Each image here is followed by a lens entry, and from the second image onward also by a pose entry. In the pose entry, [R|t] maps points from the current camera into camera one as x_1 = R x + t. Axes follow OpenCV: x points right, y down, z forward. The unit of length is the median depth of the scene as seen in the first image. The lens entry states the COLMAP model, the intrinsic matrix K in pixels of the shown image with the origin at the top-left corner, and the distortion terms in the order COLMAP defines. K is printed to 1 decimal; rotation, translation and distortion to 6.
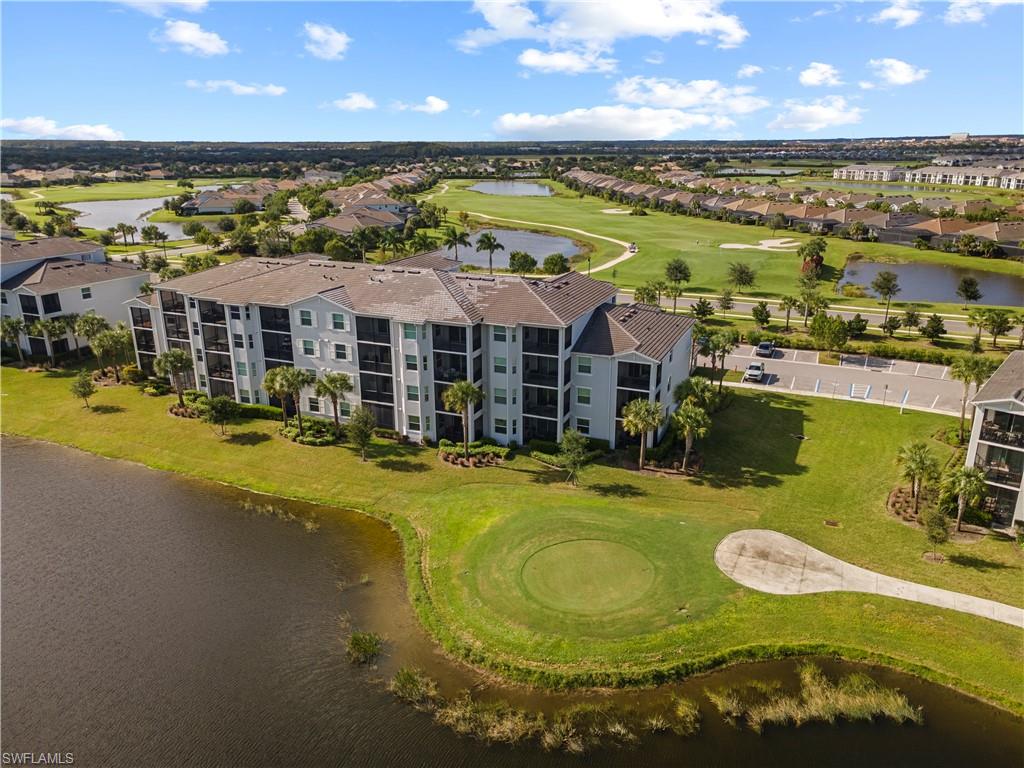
lens RADIAL K [[746.9, 0, 510.0], [0, 746.9, 382.6], [0, 0, 1]] dist [0.022539, 0.039544]
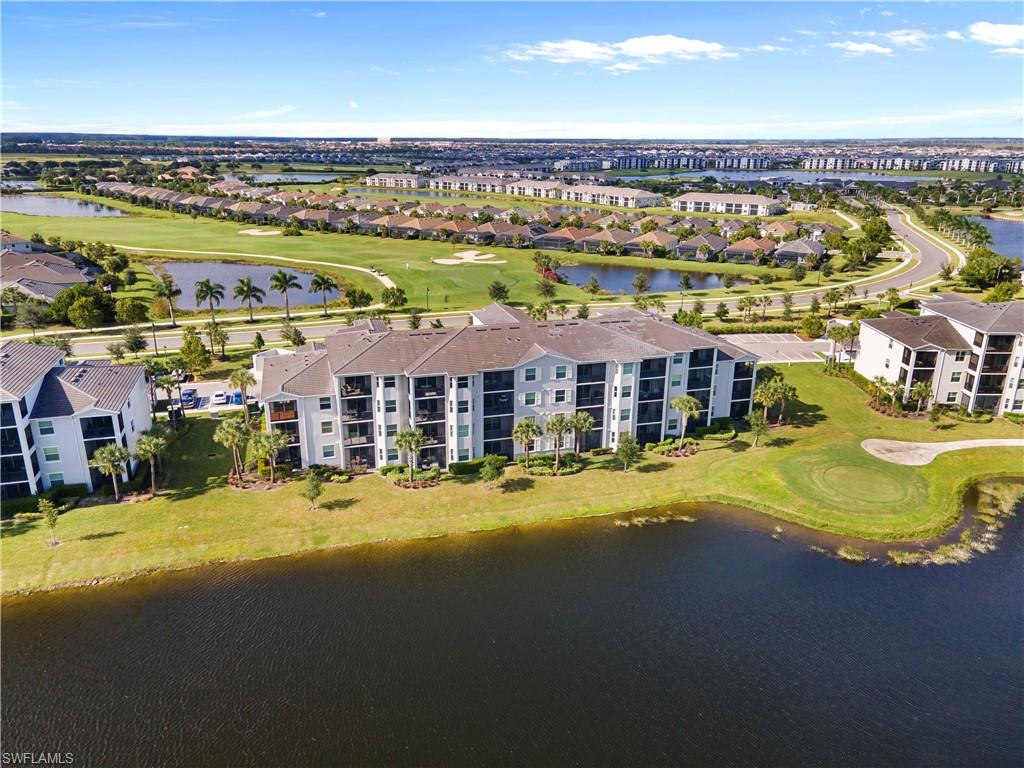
lens RADIAL K [[750.1, 0, 512.0], [0, 750.1, 384.0], [0, 0, 1]] dist [0.050137, -0.001755]
pose [[0.769139, -0.192016, 0.609554, -1.014322], [0.189227, 0.979452, 0.069770, -0.158434], [-0.610425, 0.061681, 0.789669, 0.075602]]
